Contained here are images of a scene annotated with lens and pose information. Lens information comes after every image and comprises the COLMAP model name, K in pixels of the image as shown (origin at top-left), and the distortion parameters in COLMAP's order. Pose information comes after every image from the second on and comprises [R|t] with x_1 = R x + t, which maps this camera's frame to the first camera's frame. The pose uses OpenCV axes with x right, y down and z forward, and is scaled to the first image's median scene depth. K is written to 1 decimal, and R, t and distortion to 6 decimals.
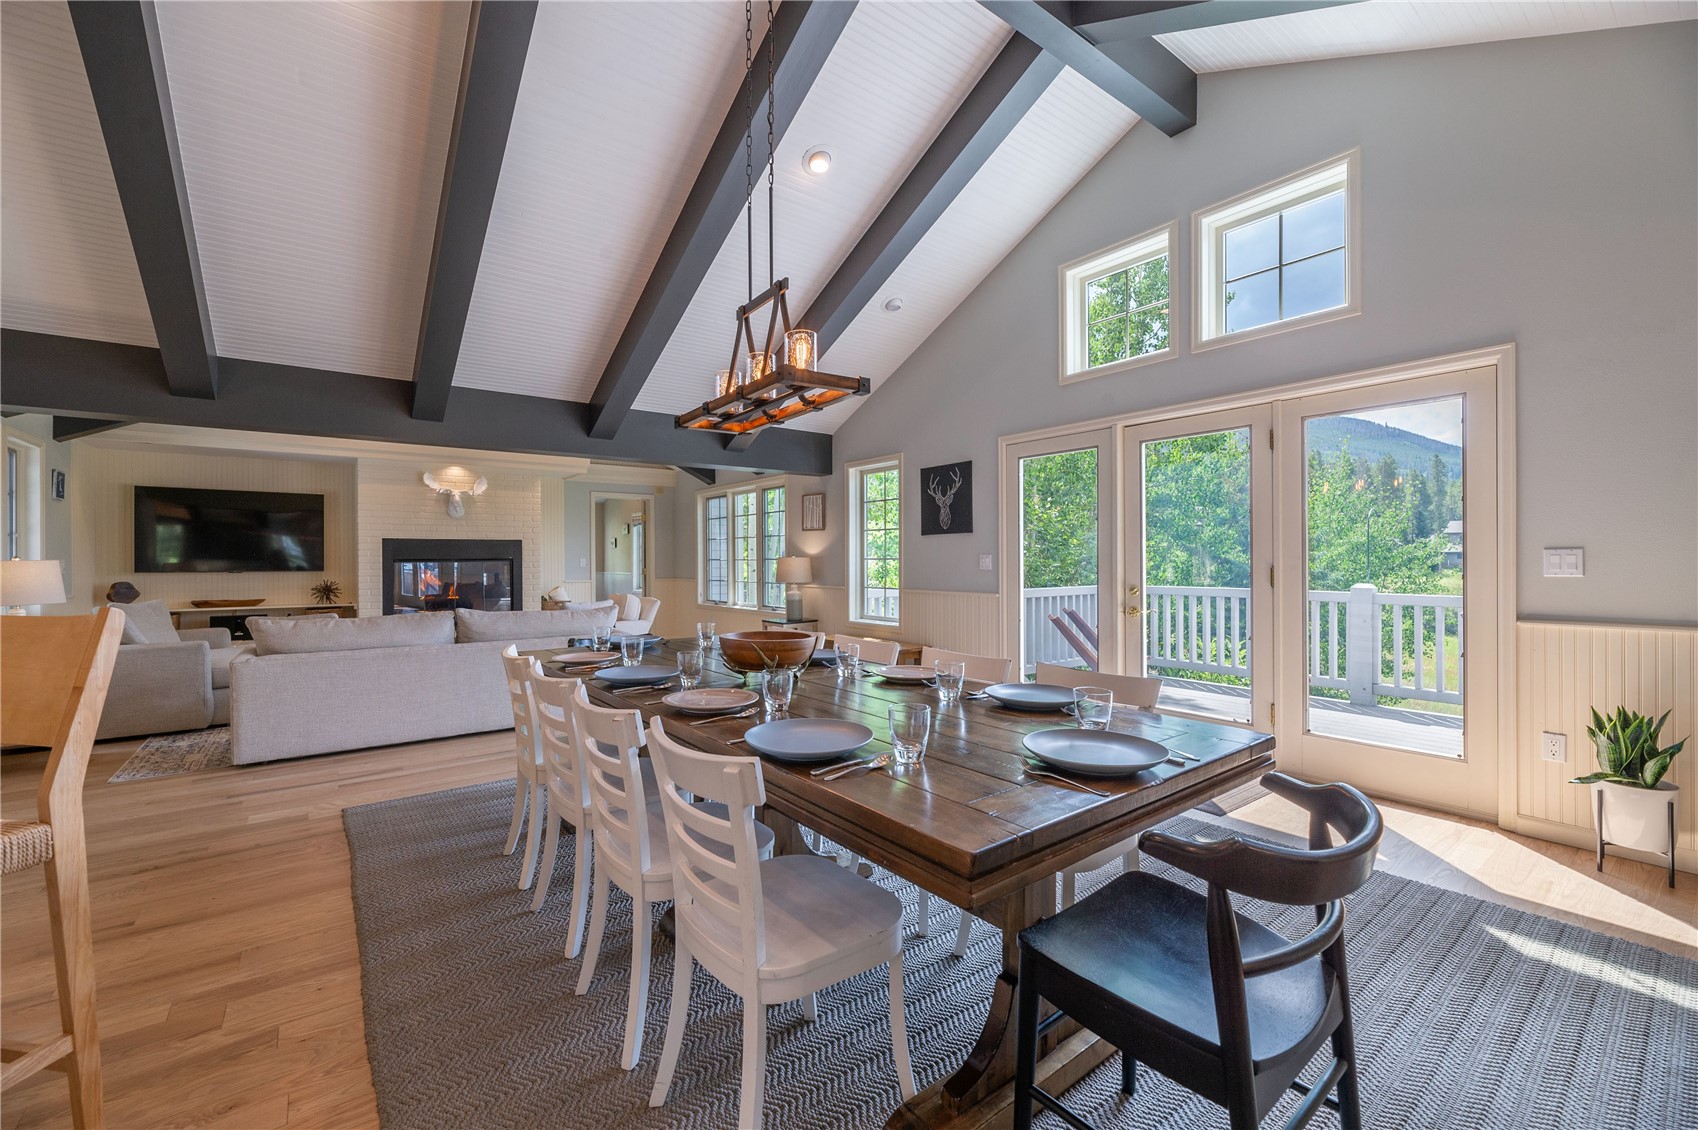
lens RADIAL K [[686.5, 0, 849.0], [0, 686.5, 565.0], [0, 0, 1]] dist [0.000794, 0.000134]
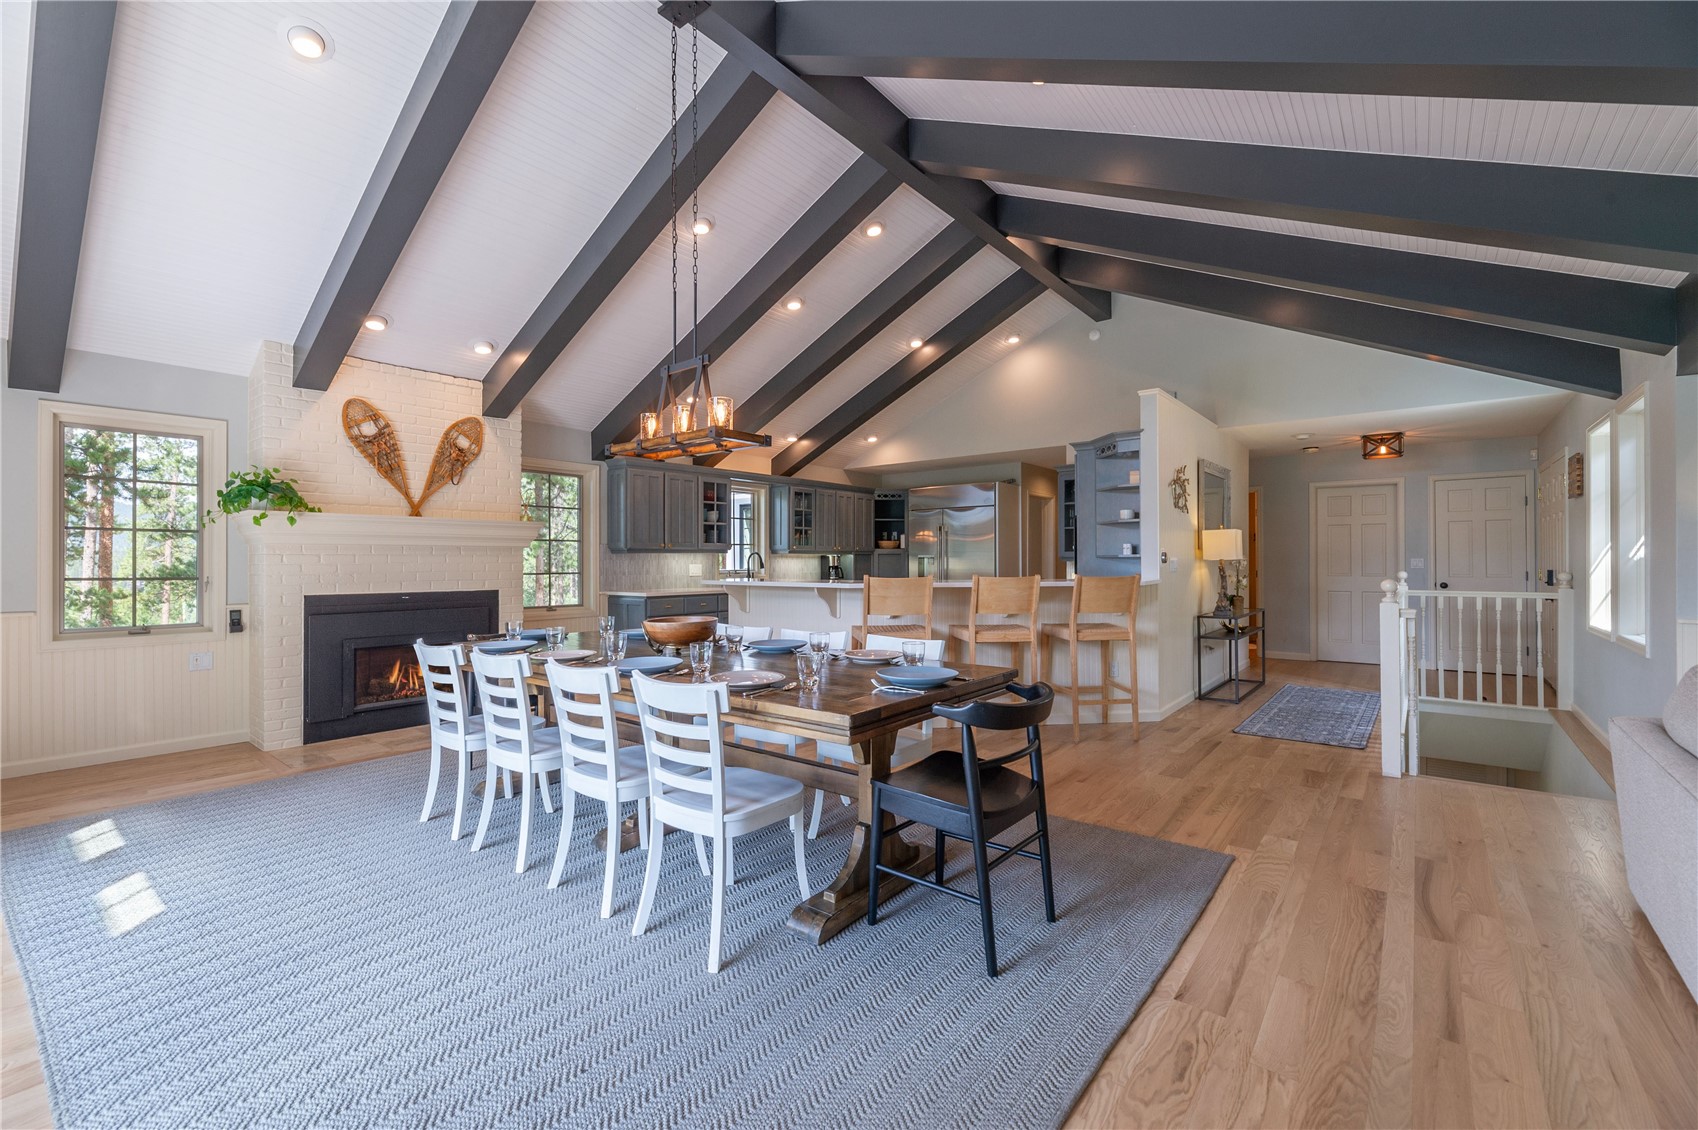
lens RADIAL K [[686.5, 0, 849.0], [0, 686.5, 565.0], [0, 0, 1]] dist [0.000794, 0.000134]
pose [[-0.975135, 0.000537, -0.221613, -0.037620], [-0.003198, 0.999859, 0.016491, -0.006996], [0.221590, 0.016789, -0.974995, 0.733291]]
